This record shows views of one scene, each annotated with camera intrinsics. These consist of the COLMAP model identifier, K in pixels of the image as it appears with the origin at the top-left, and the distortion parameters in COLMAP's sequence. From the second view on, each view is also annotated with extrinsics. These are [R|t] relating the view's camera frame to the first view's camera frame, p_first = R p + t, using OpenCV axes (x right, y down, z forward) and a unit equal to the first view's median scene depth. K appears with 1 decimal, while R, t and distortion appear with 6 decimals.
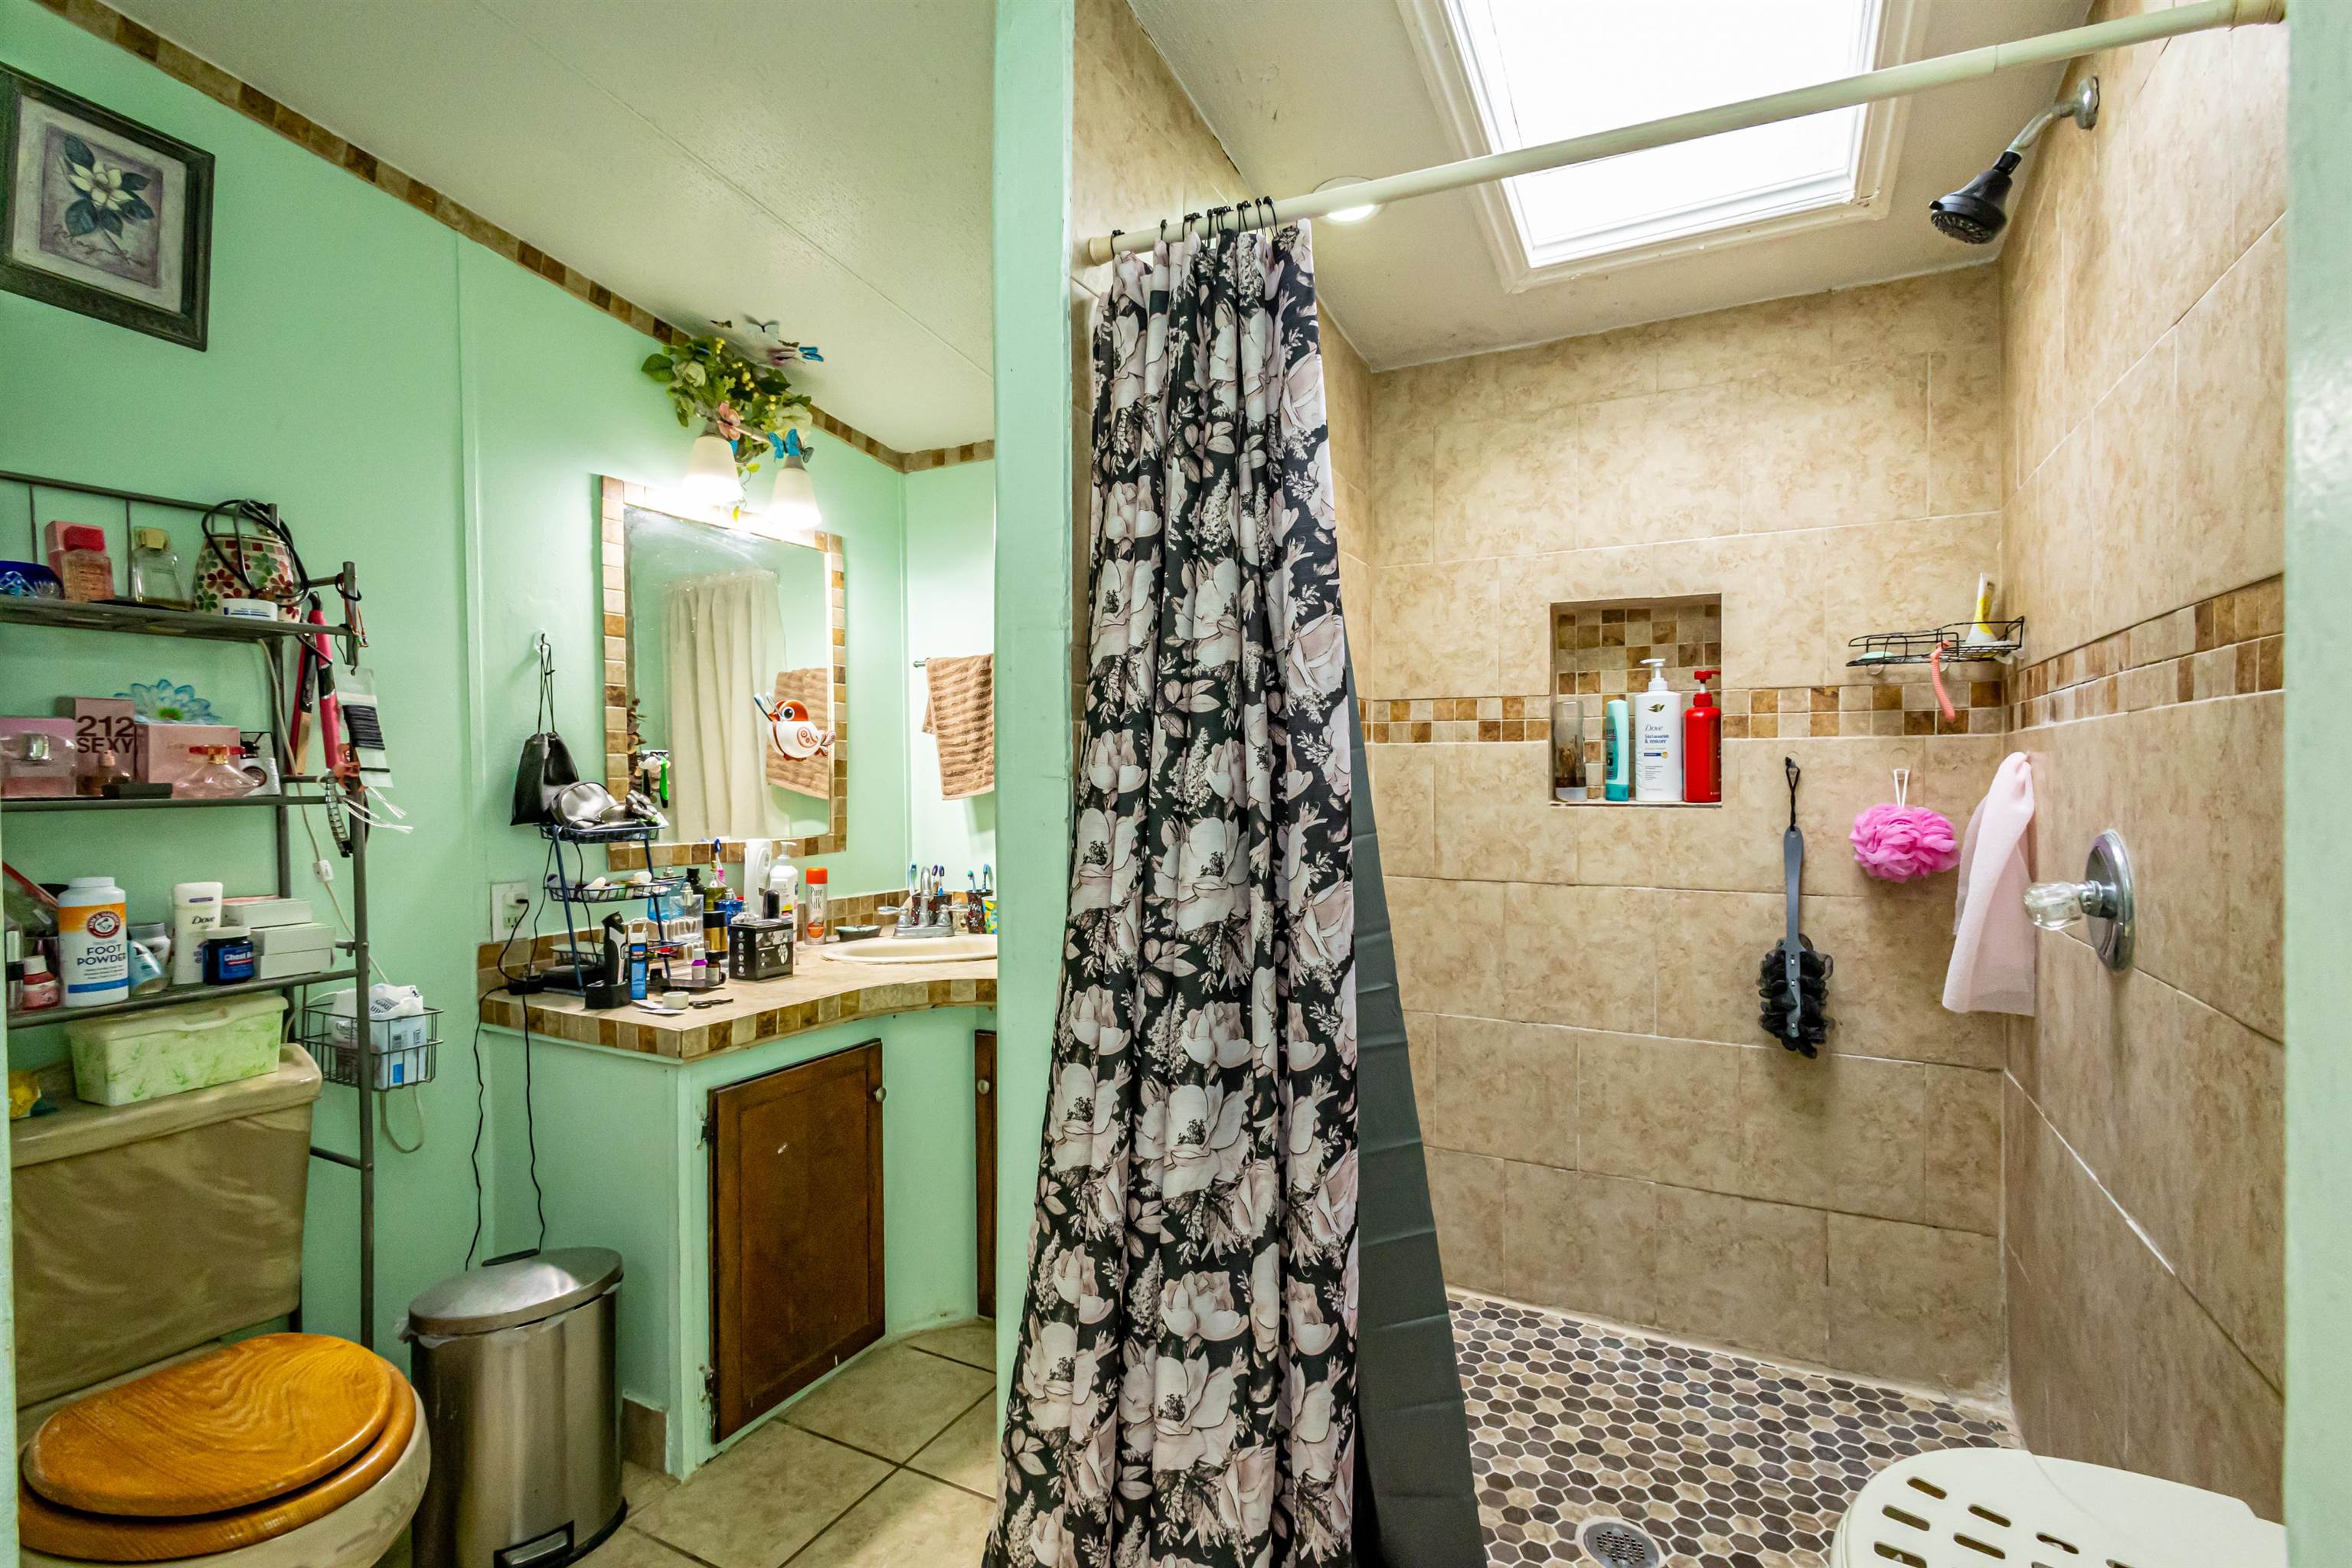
lens RADIAL K [[1075.8, 0, 1180.0], [0, 1075.8, 790.1], [0, 0, 1]] dist [0.013788, -0.005193]
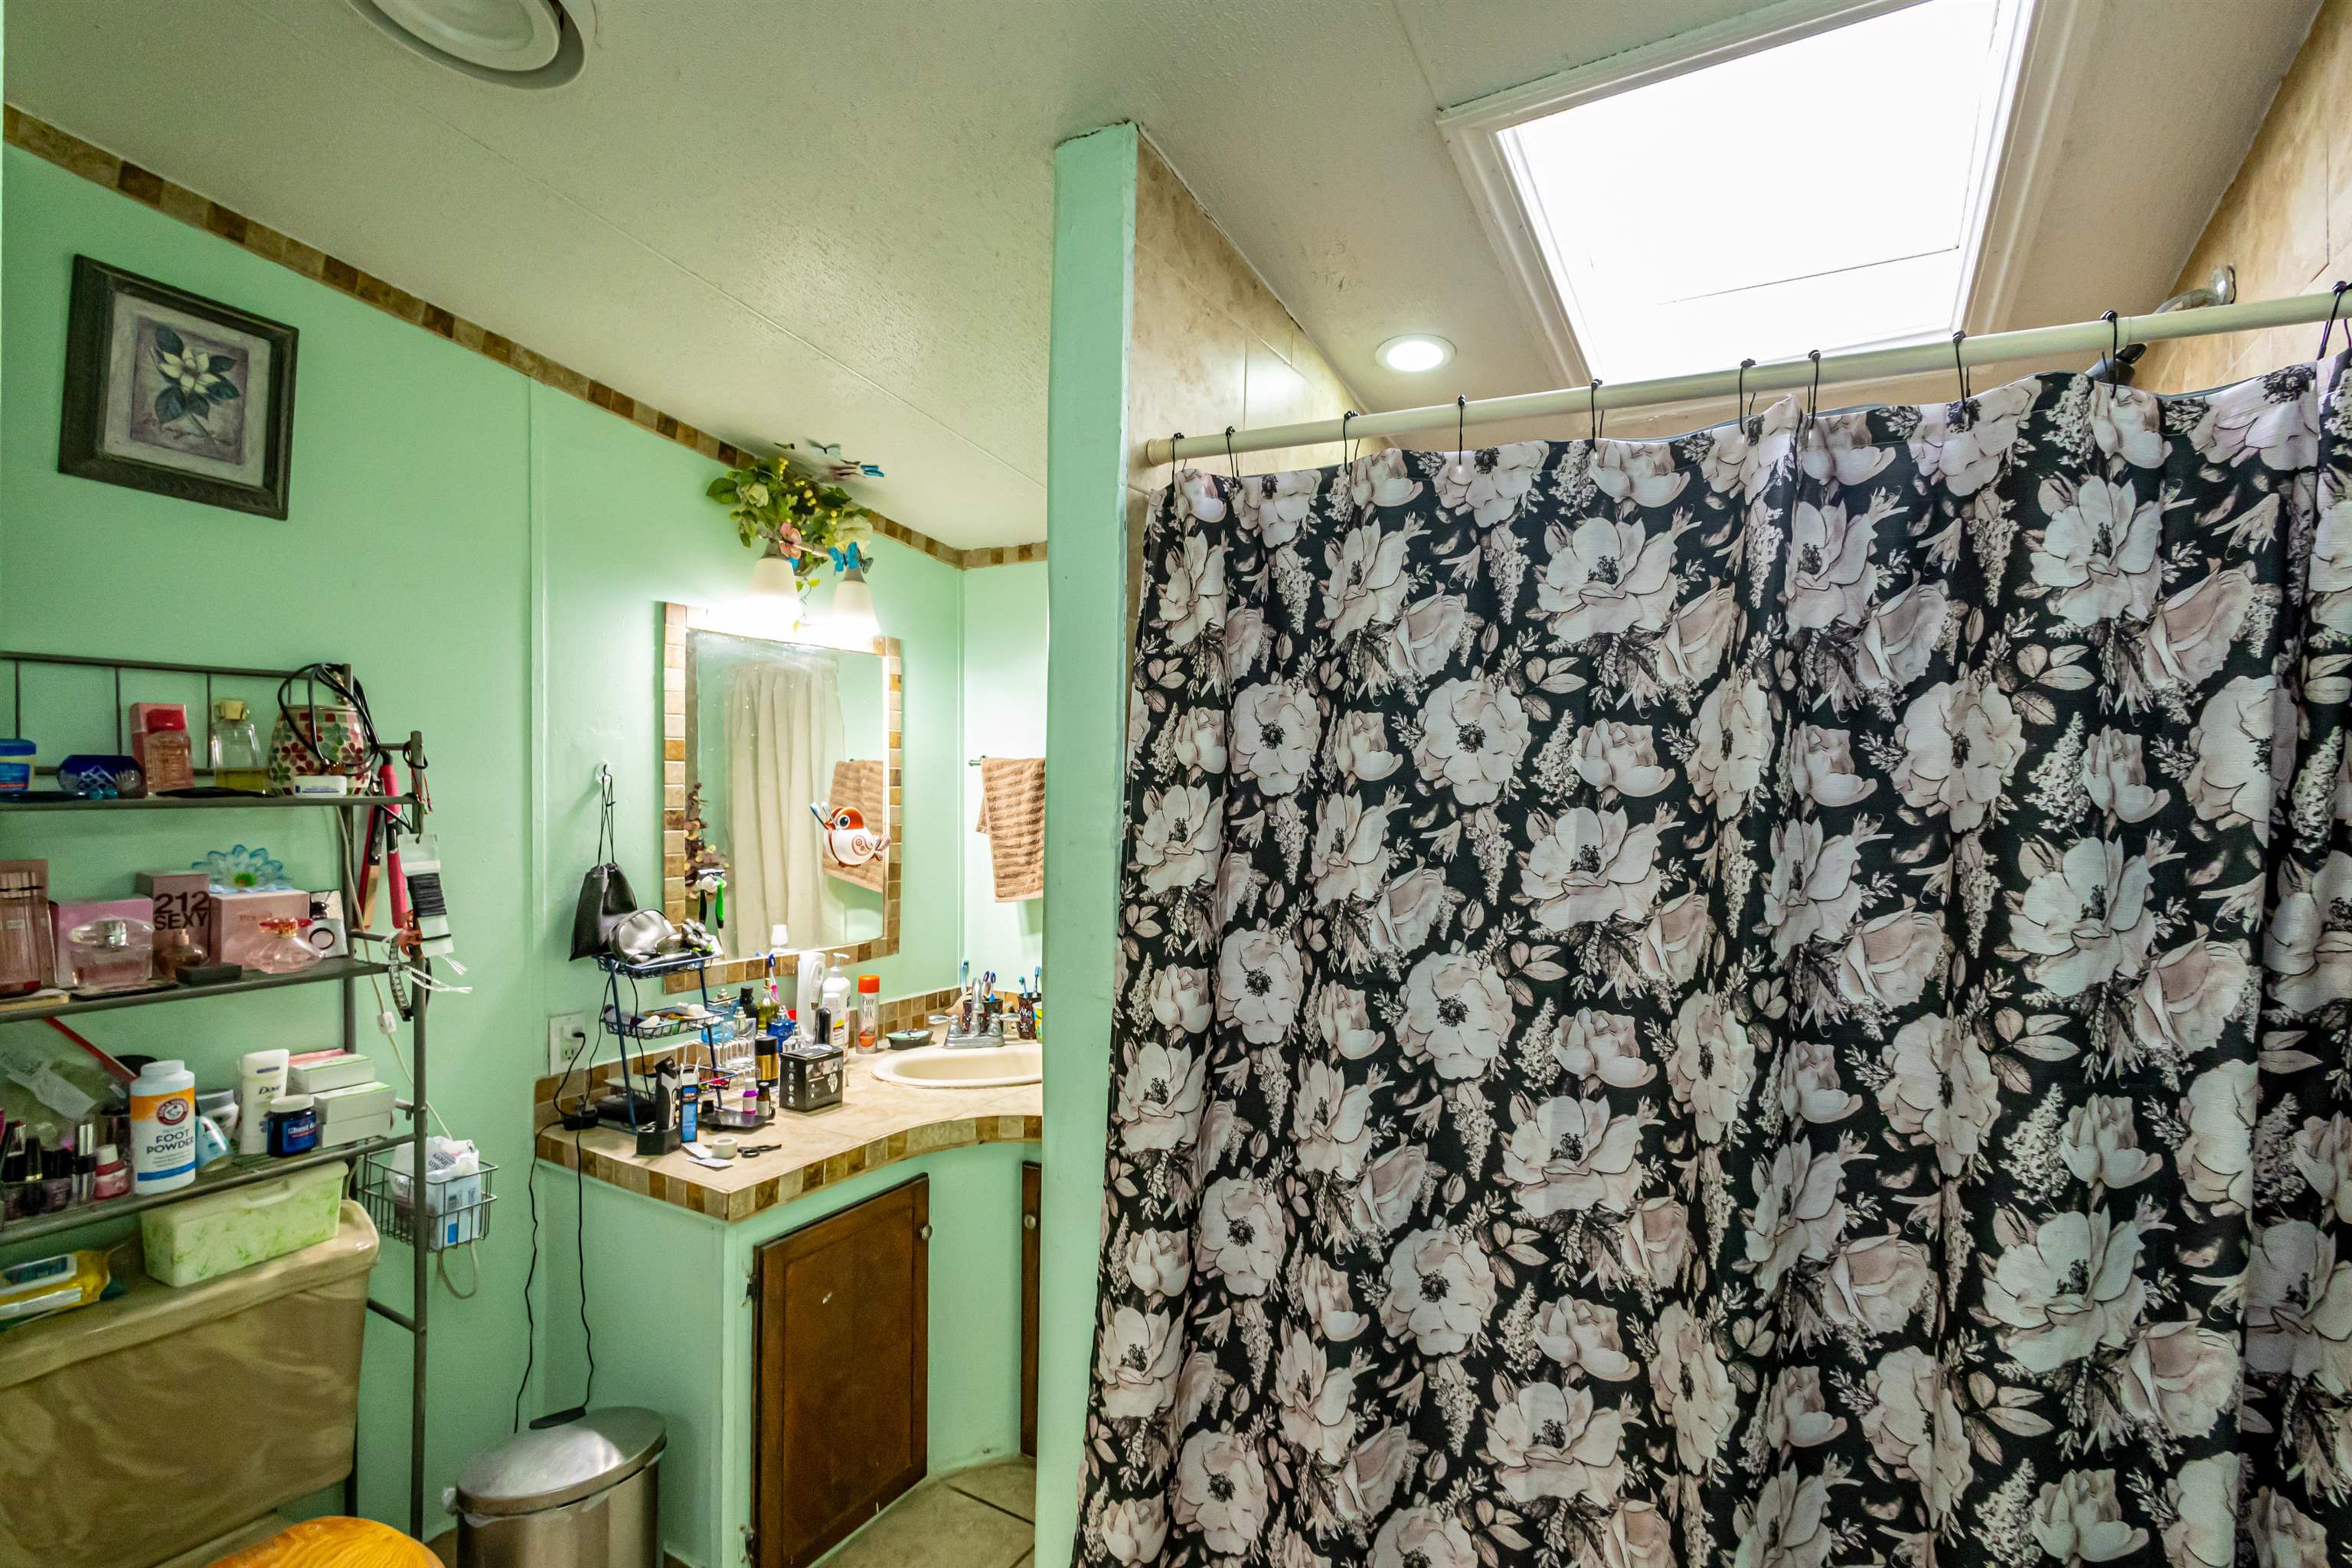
lens RADIAL K [[1075.8, 0, 1180.9], [0, 1075.8, 791.4], [0, 0, 1]] dist [0.013788, -0.005193]
pose [[0.998569, 0.014979, -0.051345, 0.000788], [-0.015322, 0.999863, -0.006295, -0.141355], [0.051244, 0.007072, 0.998661, 0.022172]]
